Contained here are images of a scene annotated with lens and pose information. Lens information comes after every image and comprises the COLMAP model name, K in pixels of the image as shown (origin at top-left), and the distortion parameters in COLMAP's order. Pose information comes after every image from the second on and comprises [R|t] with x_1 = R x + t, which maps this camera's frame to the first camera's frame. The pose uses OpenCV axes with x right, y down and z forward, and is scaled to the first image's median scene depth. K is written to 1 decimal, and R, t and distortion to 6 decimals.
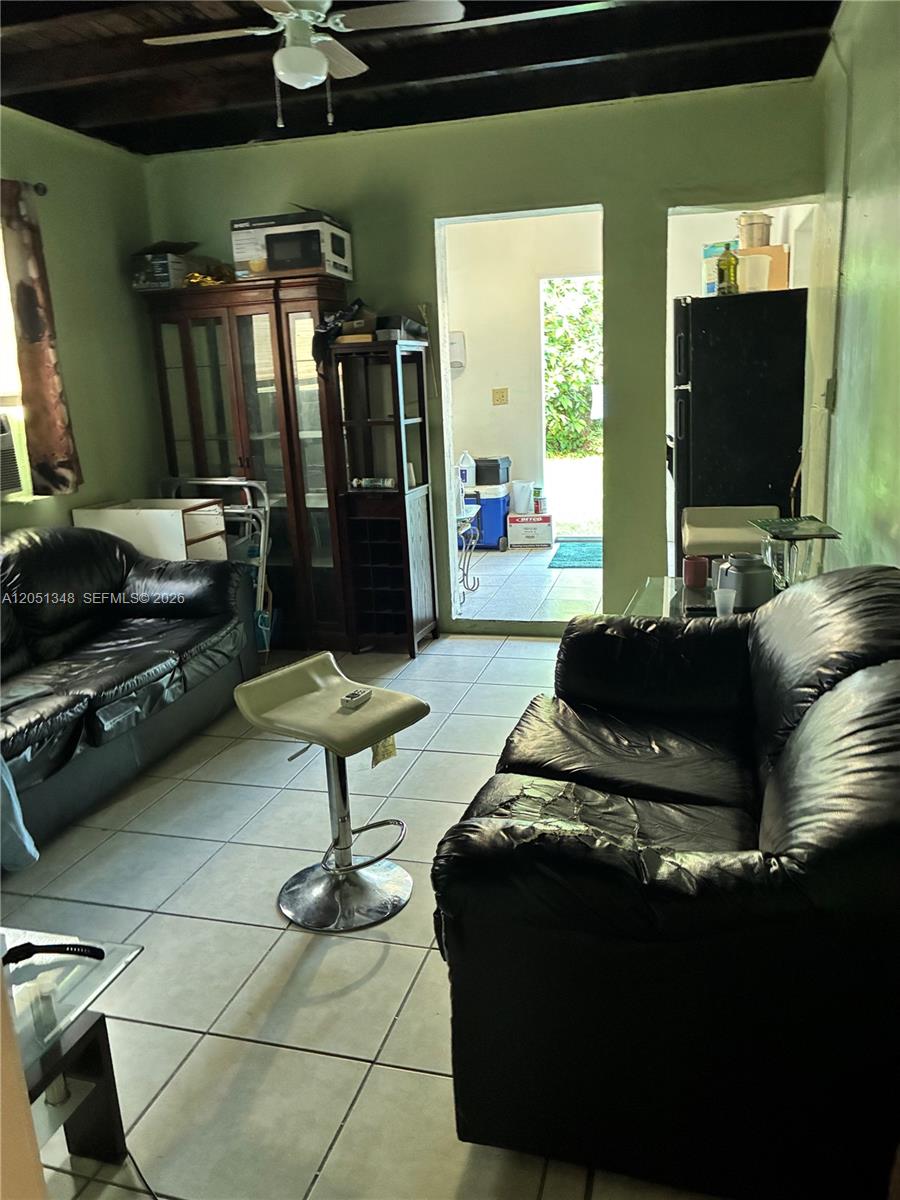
lens RADIAL K [[929.7, 0, 450.0], [0, 929.7, 600.0], [0, 0, 1]] dist [0.021103, -0.004083]
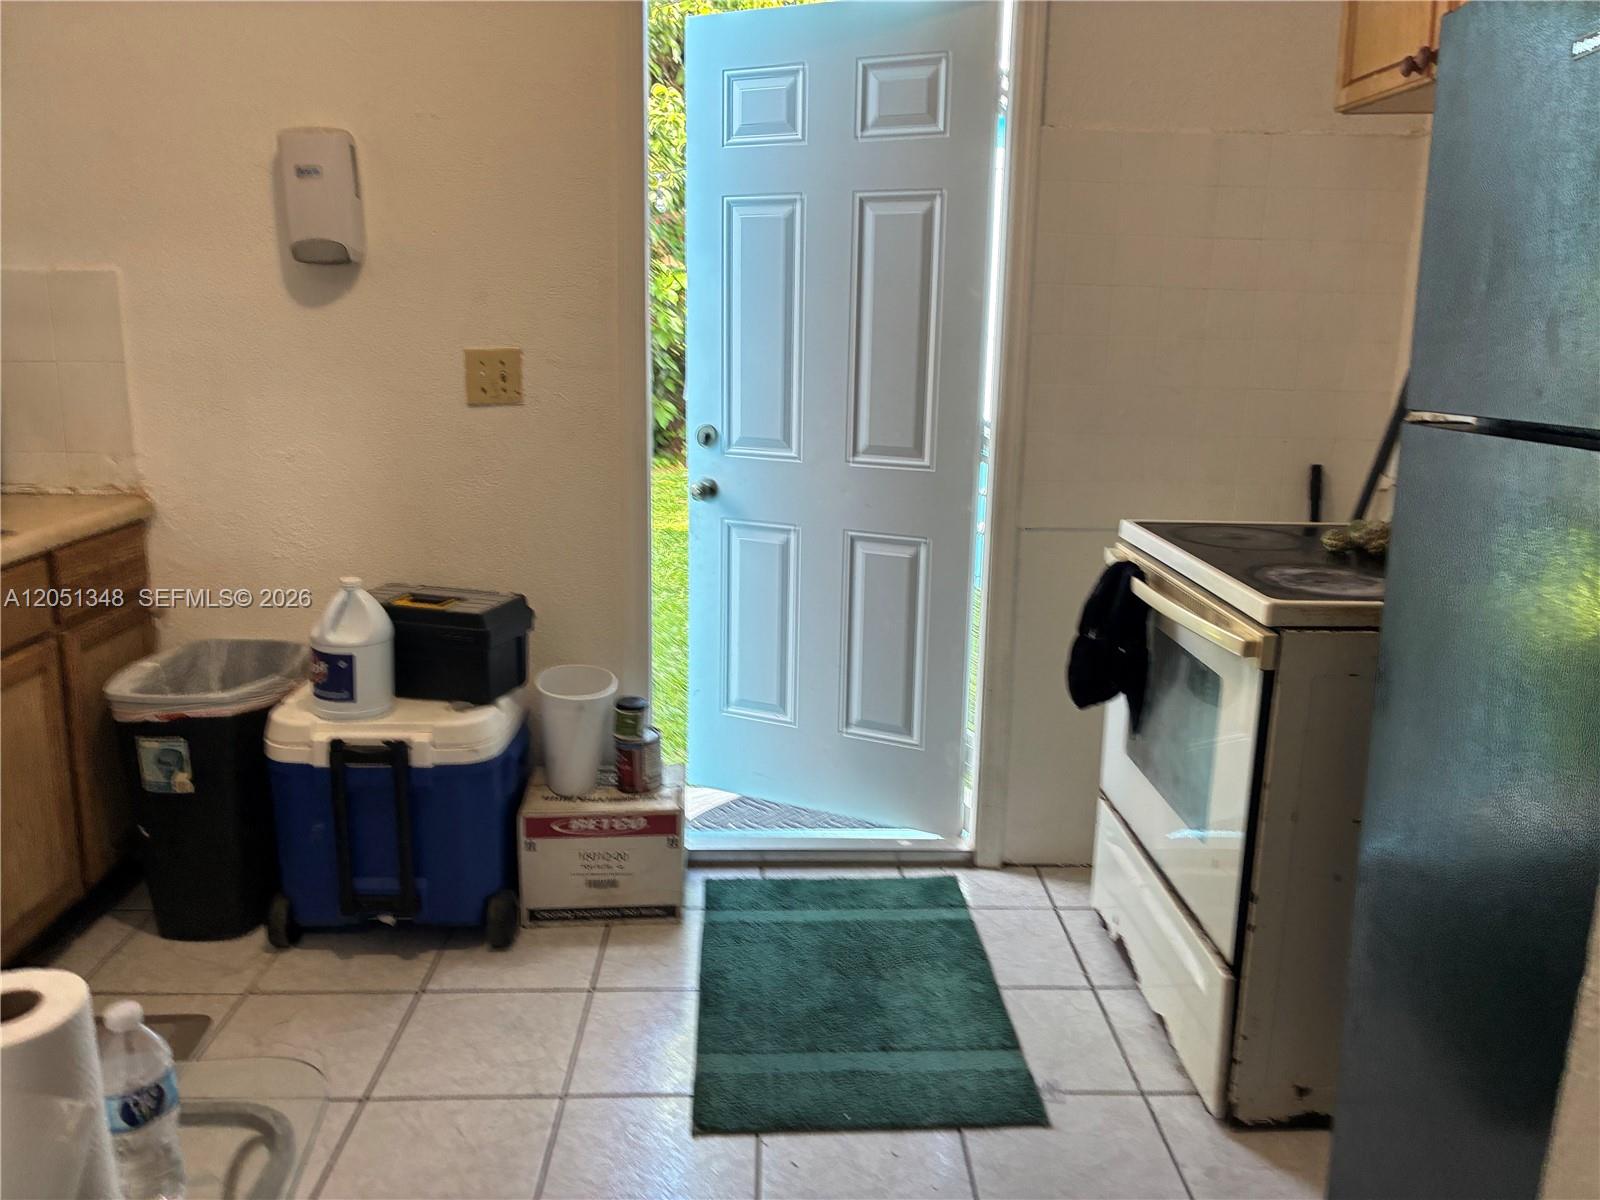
lens RADIAL K [[1239.6, 0, 804.1], [0, 1239.6, 584.4], [0, 0, 1]] dist [0.021103, -0.004083]
pose [[0.961021, 0.003445, 0.276455, 0.040625], [0.003783, 0.999665, -0.025608, -0.147753], [-0.276451, 0.025656, 0.960686, 0.619046]]
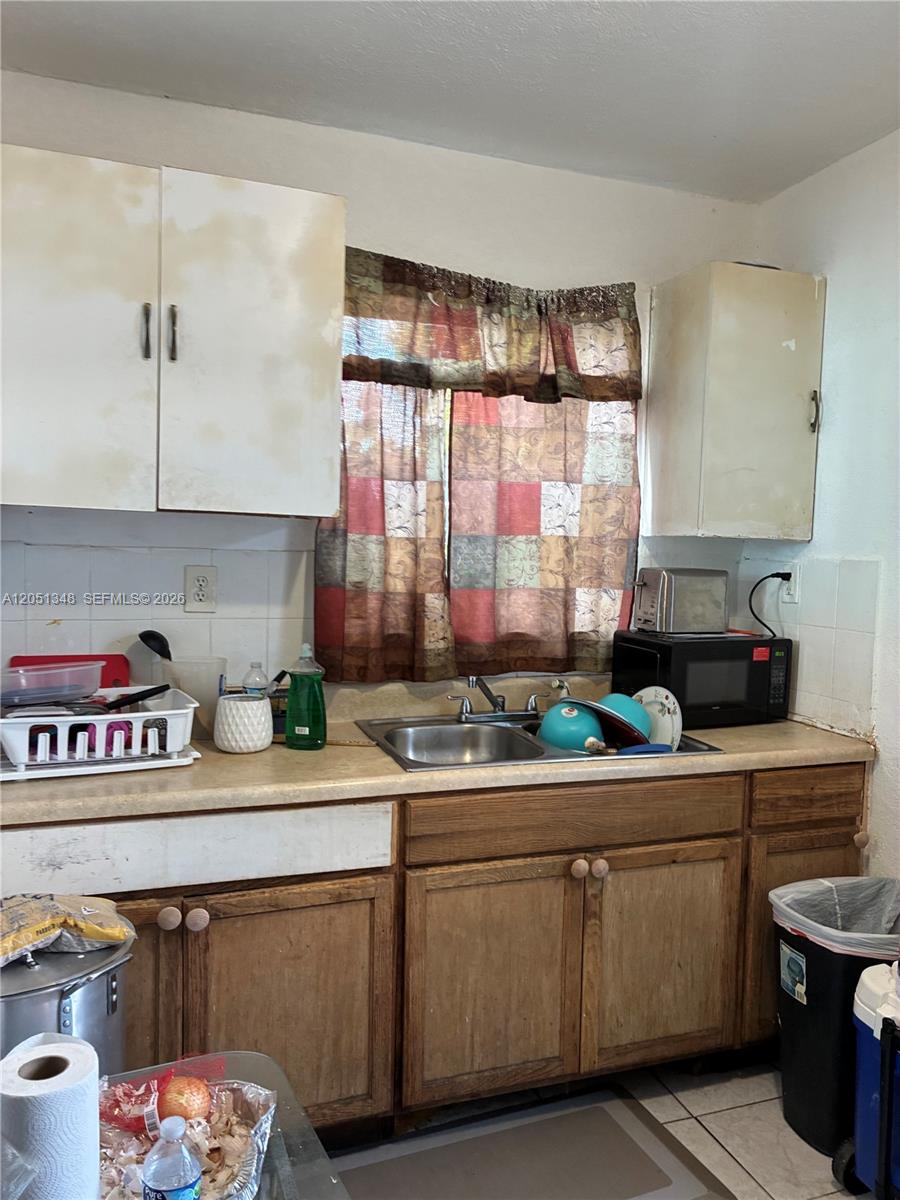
lens RADIAL K [[929.7, 0, 450.0], [0, 929.7, 600.0], [0, 0, 1]] dist [0.021103, -0.004083]
pose [[0.560112, 0.115494, -0.820326, 0.127368], [-0.247726, 0.968274, -0.032822, -0.182046], [0.790510, 0.221600, 0.570953, 0.702111]]
